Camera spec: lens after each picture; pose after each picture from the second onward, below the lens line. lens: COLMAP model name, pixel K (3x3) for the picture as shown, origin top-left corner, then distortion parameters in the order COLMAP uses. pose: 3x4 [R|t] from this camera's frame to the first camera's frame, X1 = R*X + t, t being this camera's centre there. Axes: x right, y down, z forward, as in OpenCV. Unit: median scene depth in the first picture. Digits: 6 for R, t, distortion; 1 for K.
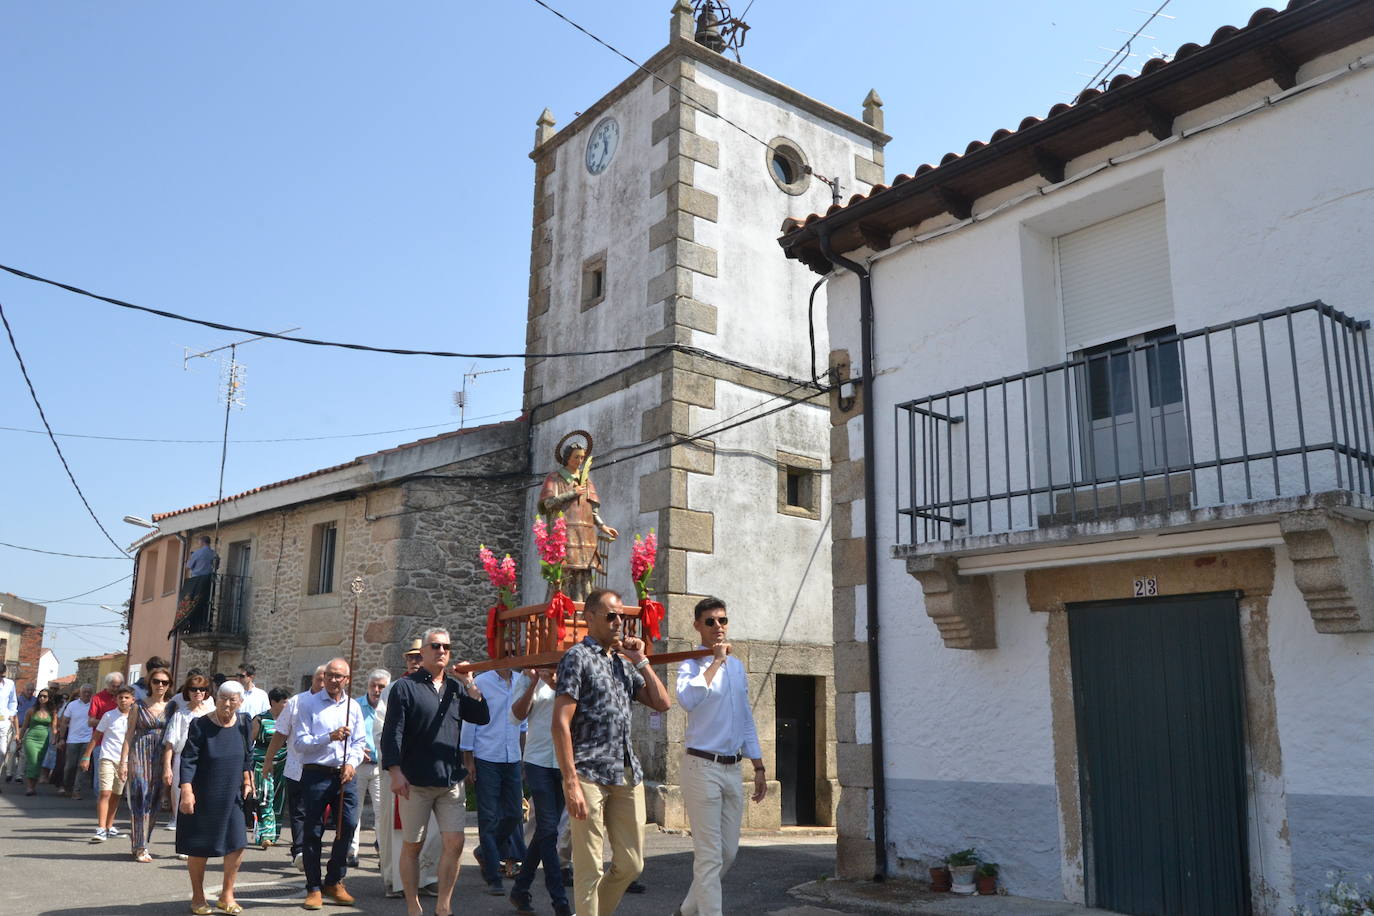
lens RADIAL K [[1106.7, 0, 692.2], [0, 1106.7, 467.8], [0, 0, 1]] dist [-0.080599, 0.009172]
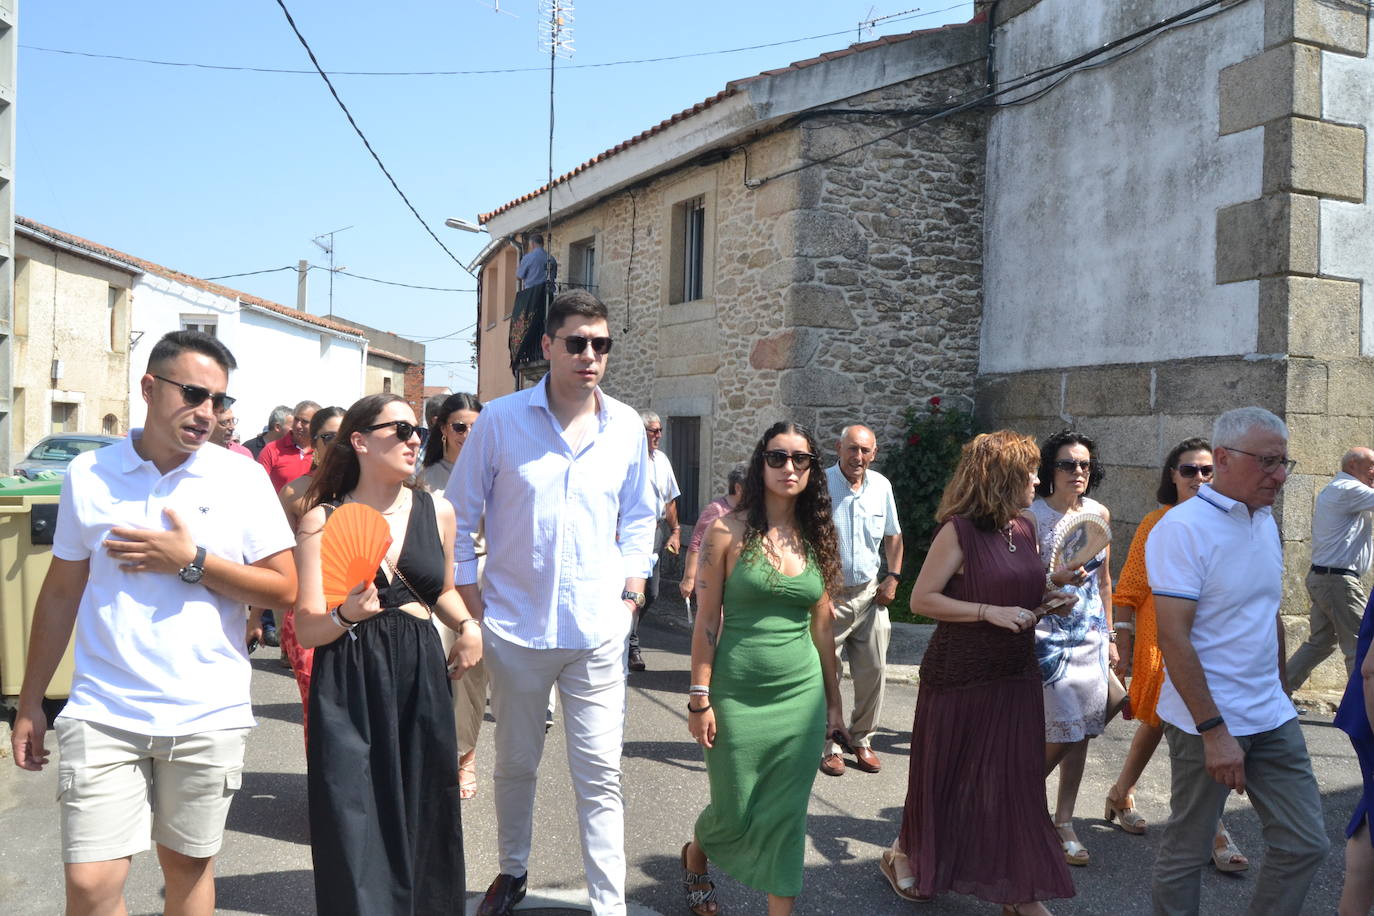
lens RADIAL K [[1106.7, 0, 682.9], [0, 1106.7, 456.5], [0, 0, 1]] dist [-0.080599, 0.009172]
pose [[0.943315, 0.021323, -0.331212, -0.108242], [0.054374, 0.974522, 0.217600, 0.059434], [0.327414, -0.223274, 0.918122, 0.337163]]
